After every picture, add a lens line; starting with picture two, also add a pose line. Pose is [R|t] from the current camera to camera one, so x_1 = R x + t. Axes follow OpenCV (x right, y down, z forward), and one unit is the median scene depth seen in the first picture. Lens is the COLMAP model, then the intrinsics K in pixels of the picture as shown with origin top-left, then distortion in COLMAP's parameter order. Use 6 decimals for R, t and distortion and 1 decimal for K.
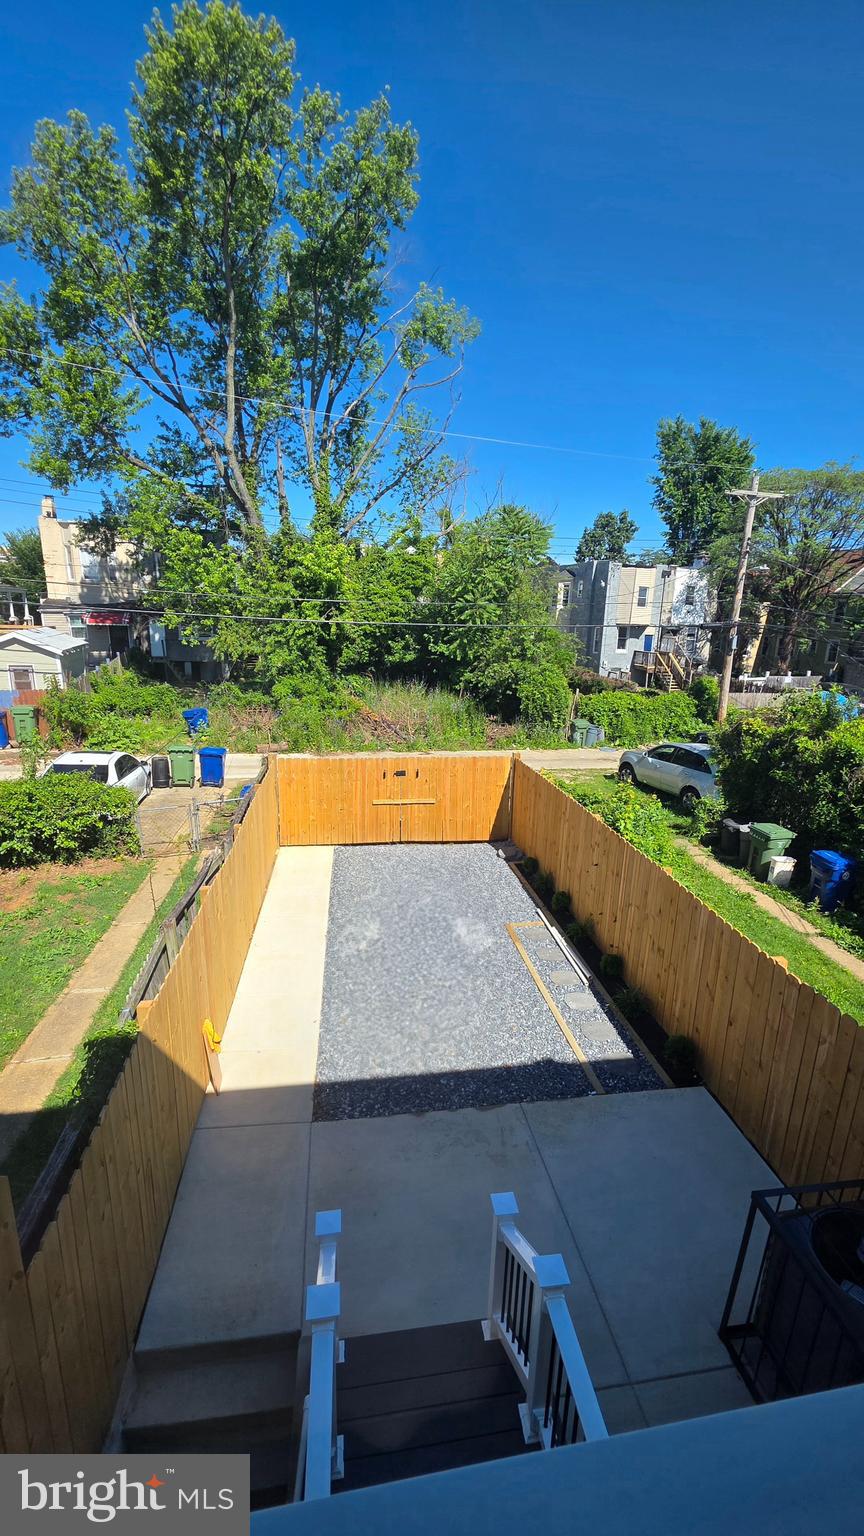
lens RADIAL K [[631.9, 0, 443.1], [0, 631.9, 623.4], [0, 0, 1]] dist [0.001015, 0.001951]
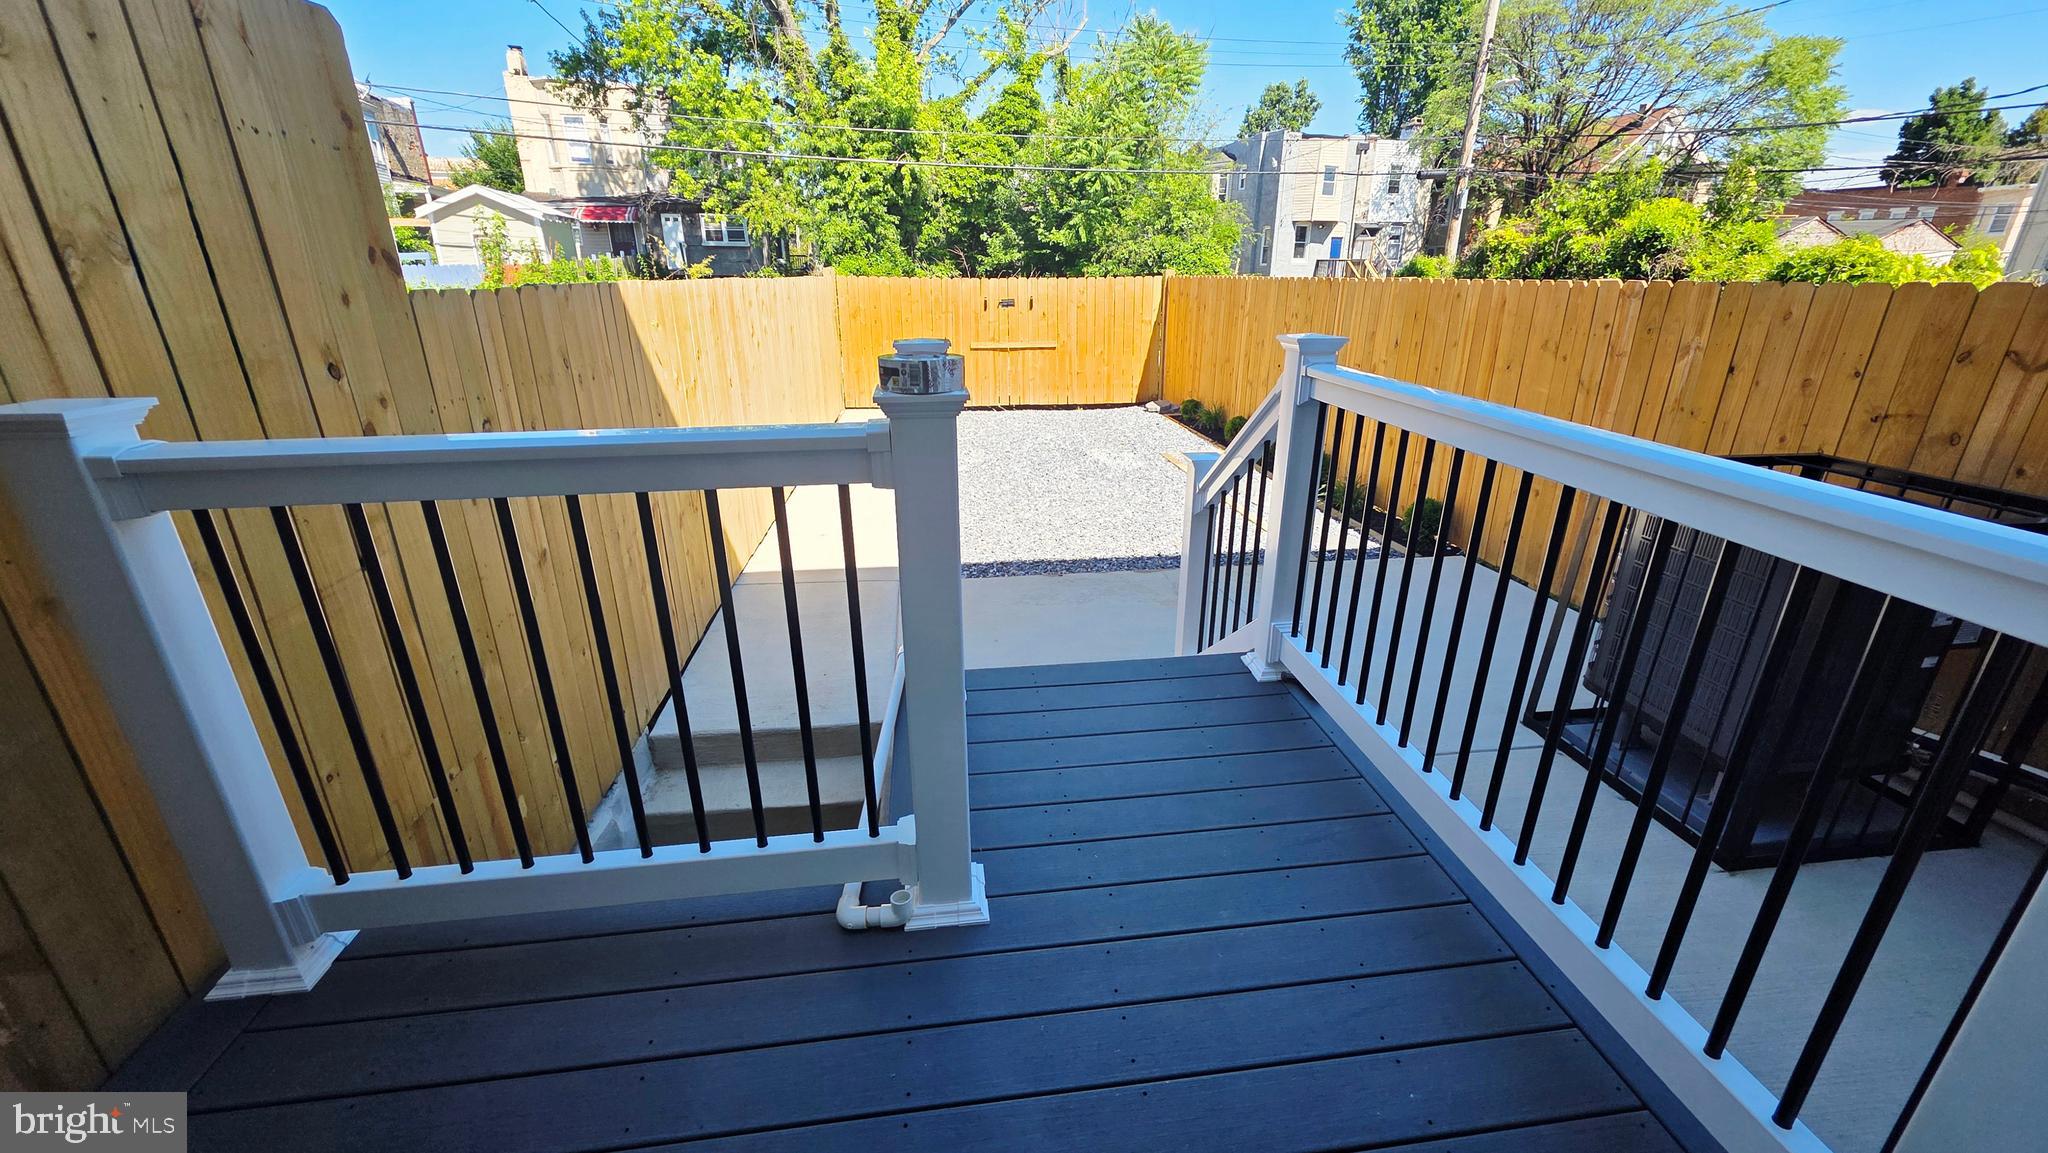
lens RADIAL K [[747.1, 0, 1025.2], [0, 747.1, 593.7], [0, 0, 1]] dist [0.001270, 0.000371]
pose [[0.999397, -0.019741, -0.028551, -0.023053], [0.022428, 0.995024, 0.097080, 0.387873], [0.026493, -0.097662, 0.994867, 0.098322]]
